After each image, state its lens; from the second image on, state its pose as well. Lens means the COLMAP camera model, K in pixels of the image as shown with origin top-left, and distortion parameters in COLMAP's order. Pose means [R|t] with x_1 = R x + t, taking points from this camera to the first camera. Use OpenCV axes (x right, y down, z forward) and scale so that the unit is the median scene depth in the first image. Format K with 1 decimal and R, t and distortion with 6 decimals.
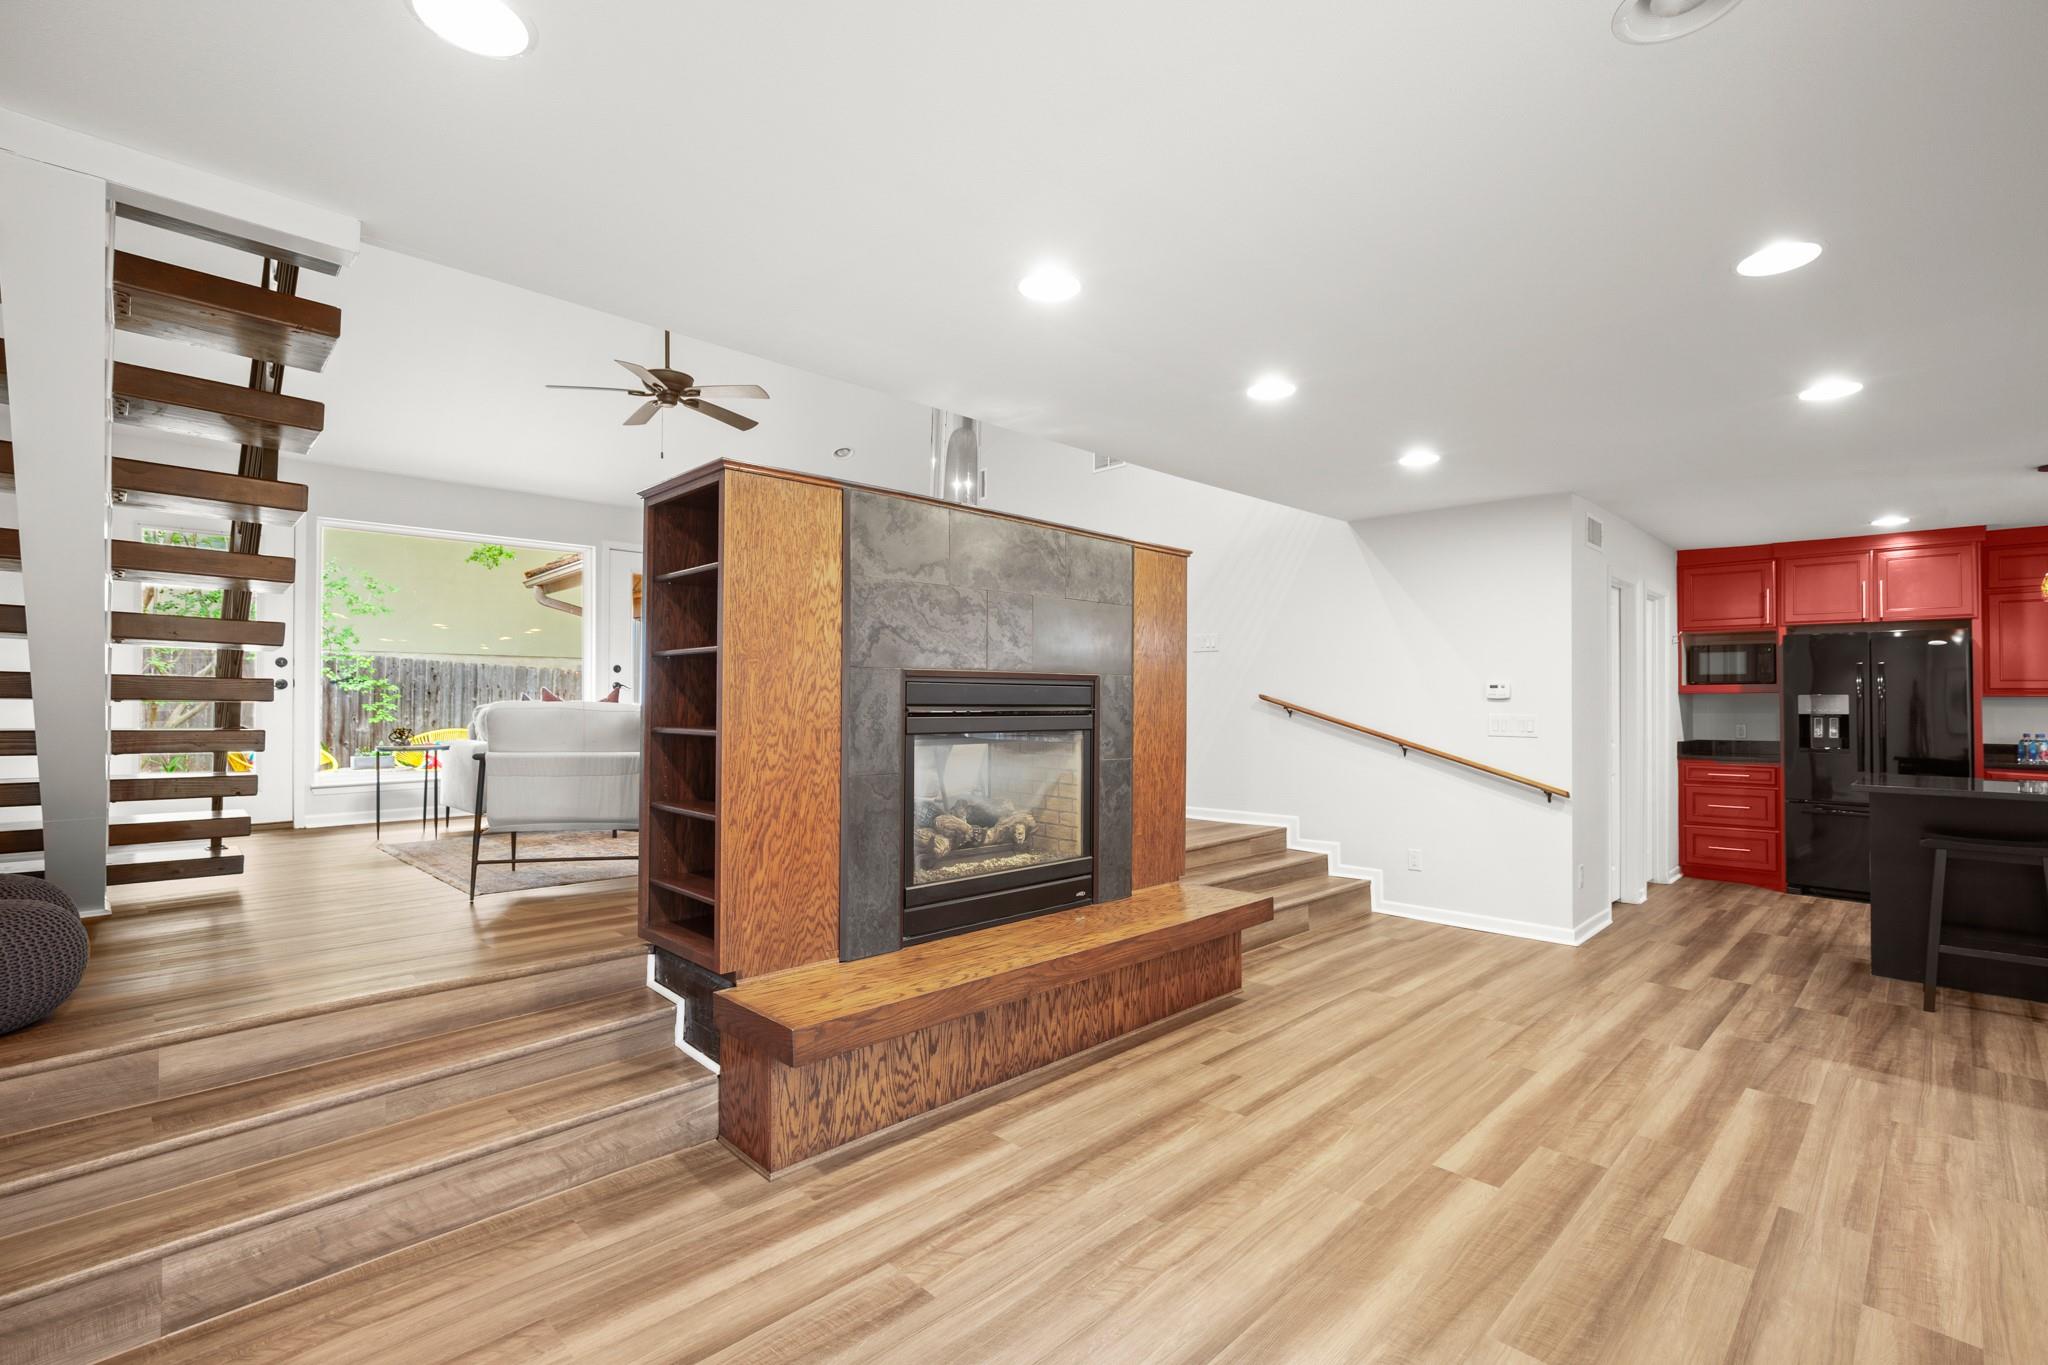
lens RADIAL K [[926.5, 0, 1027.5], [0, 926.5, 676.7], [0, 0, 1]] dist [-0.012616, 0.005202]
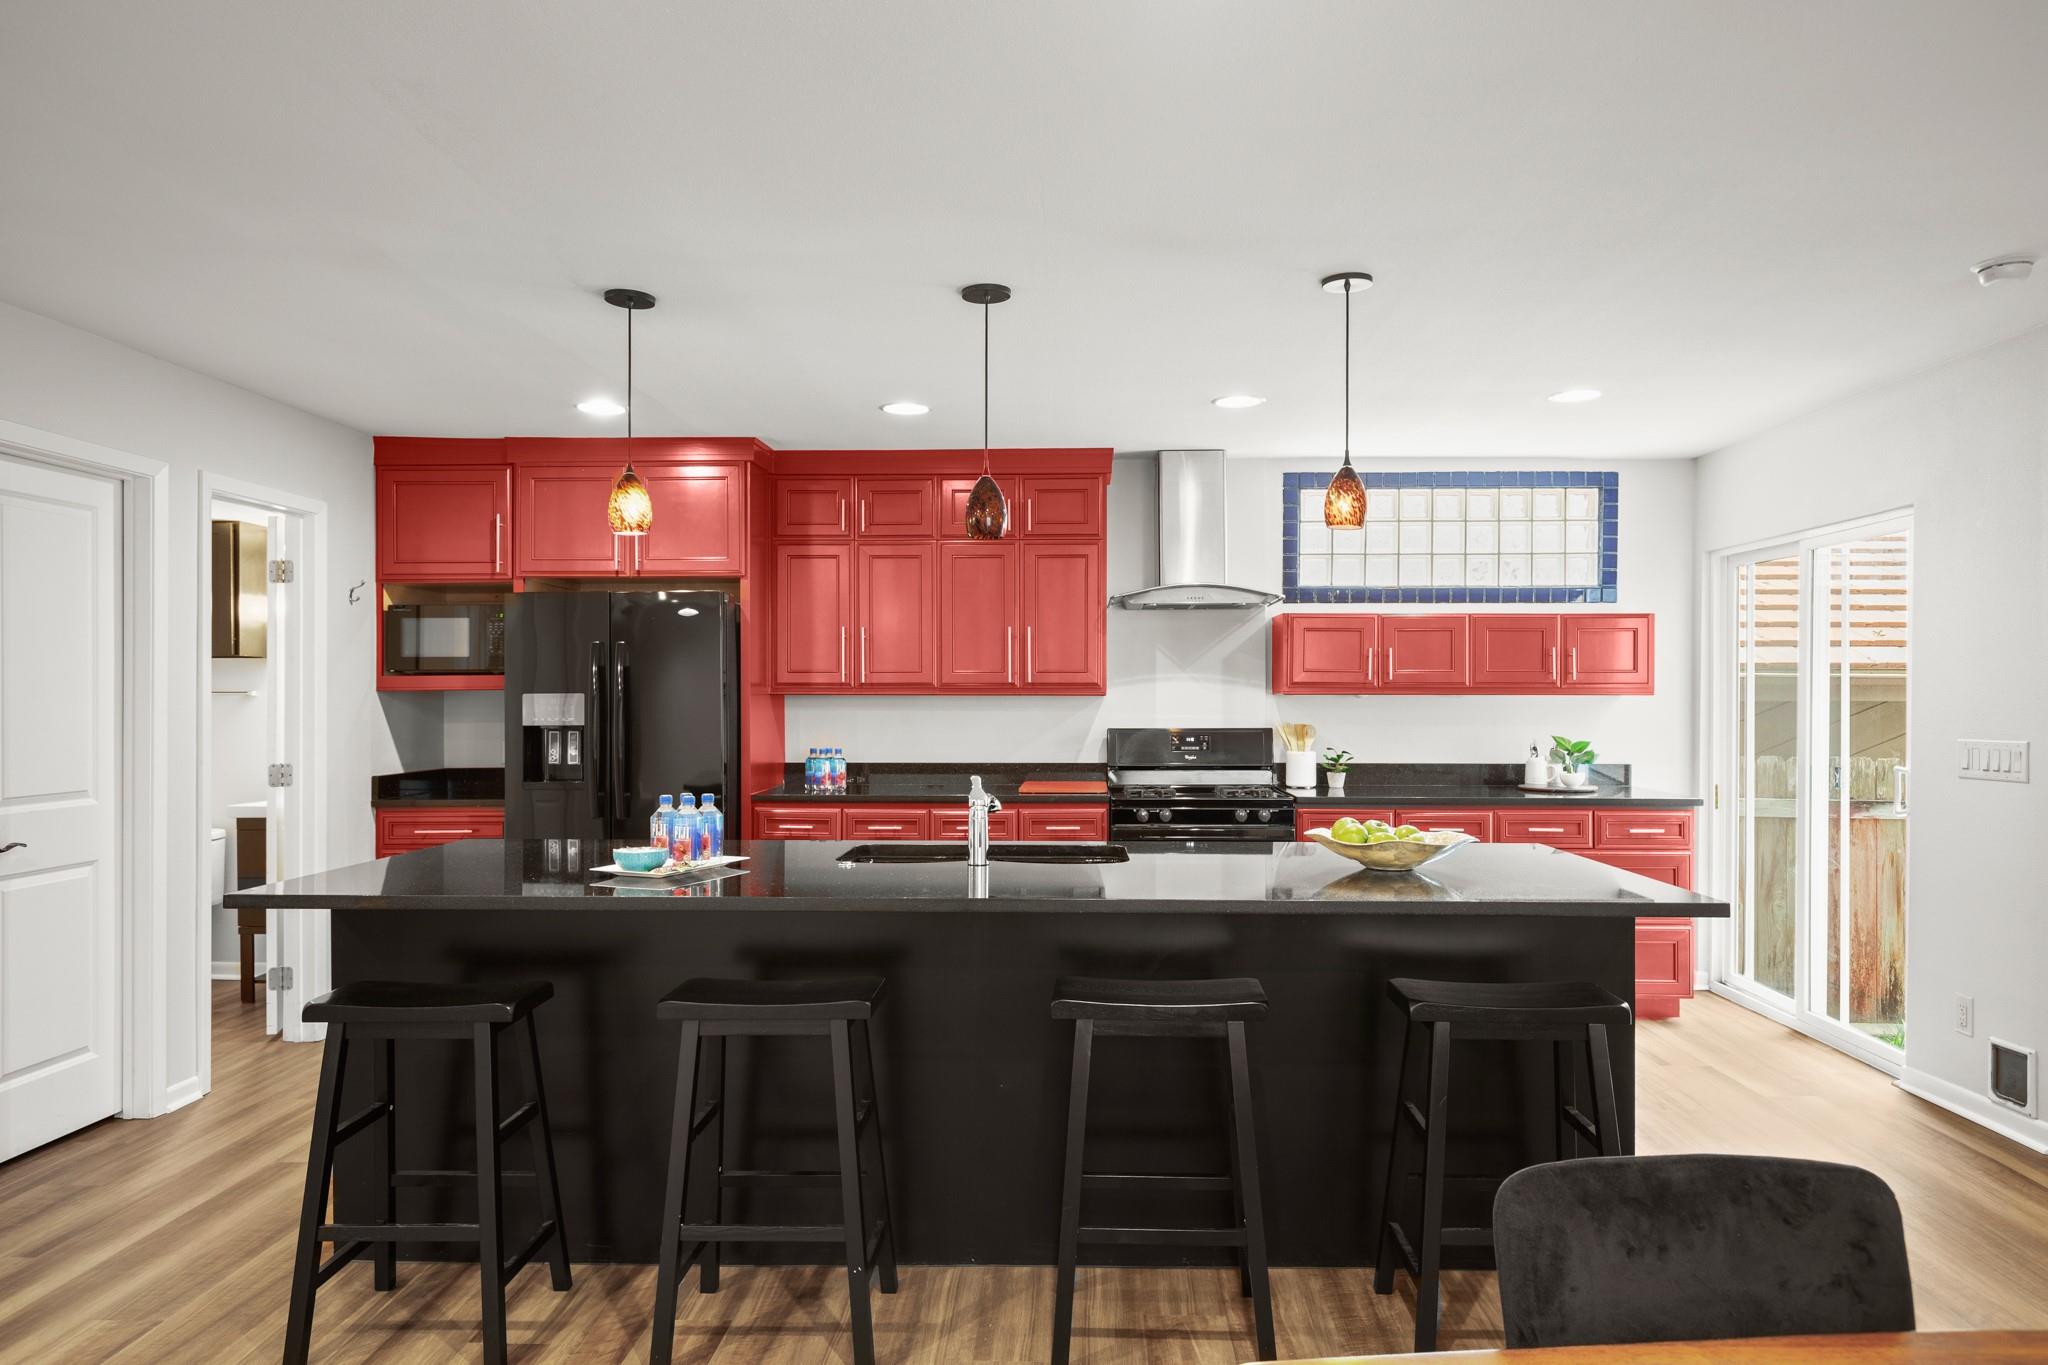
lens RADIAL K [[1302.8, 0, 1052.1], [0, 1302.8, 692.3], [0, 0, 1]] dist [0.003984, -0.002546]
pose [[0.722819, -0.004390, 0.691024, 0.830982], [-0.015122, 0.999640, 0.022168, -0.008202], [-0.690872, -0.026473, 0.722492, 0.257984]]
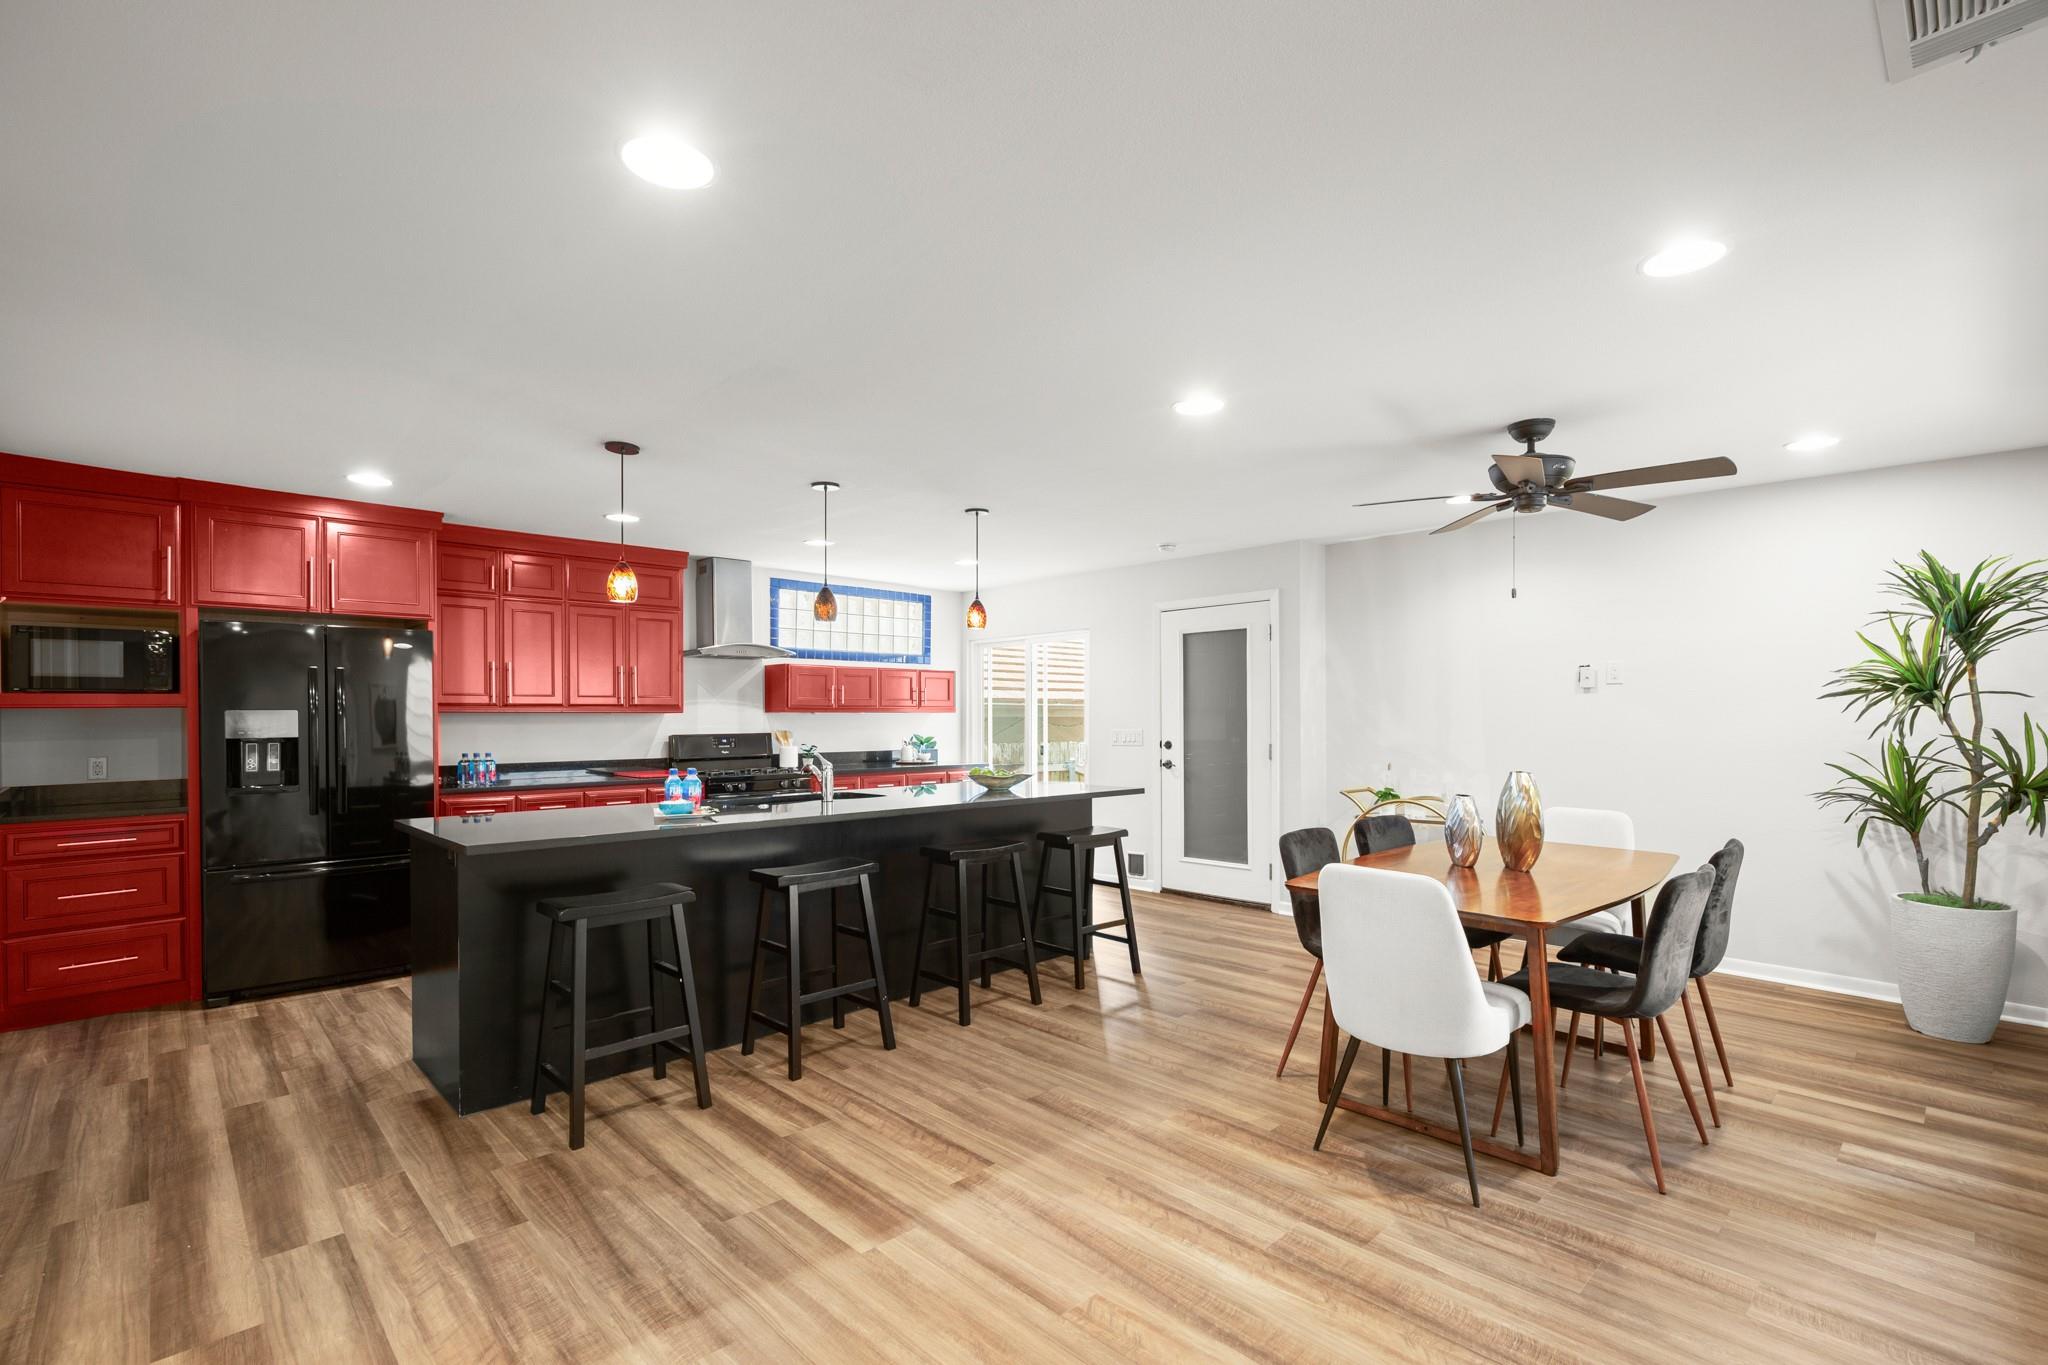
lens RADIAL K [[926.5, 0, 1058.9], [0, 926.5, 733.7], [0, 0, 1]] dist [-0.012616, 0.005202]
pose [[-0.007890, -0.023219, 0.999699, 0.265406], [-0.023877, 0.999450, 0.023024, 0.011197], [-0.999684, -0.023688, -0.008440, 0.655813]]
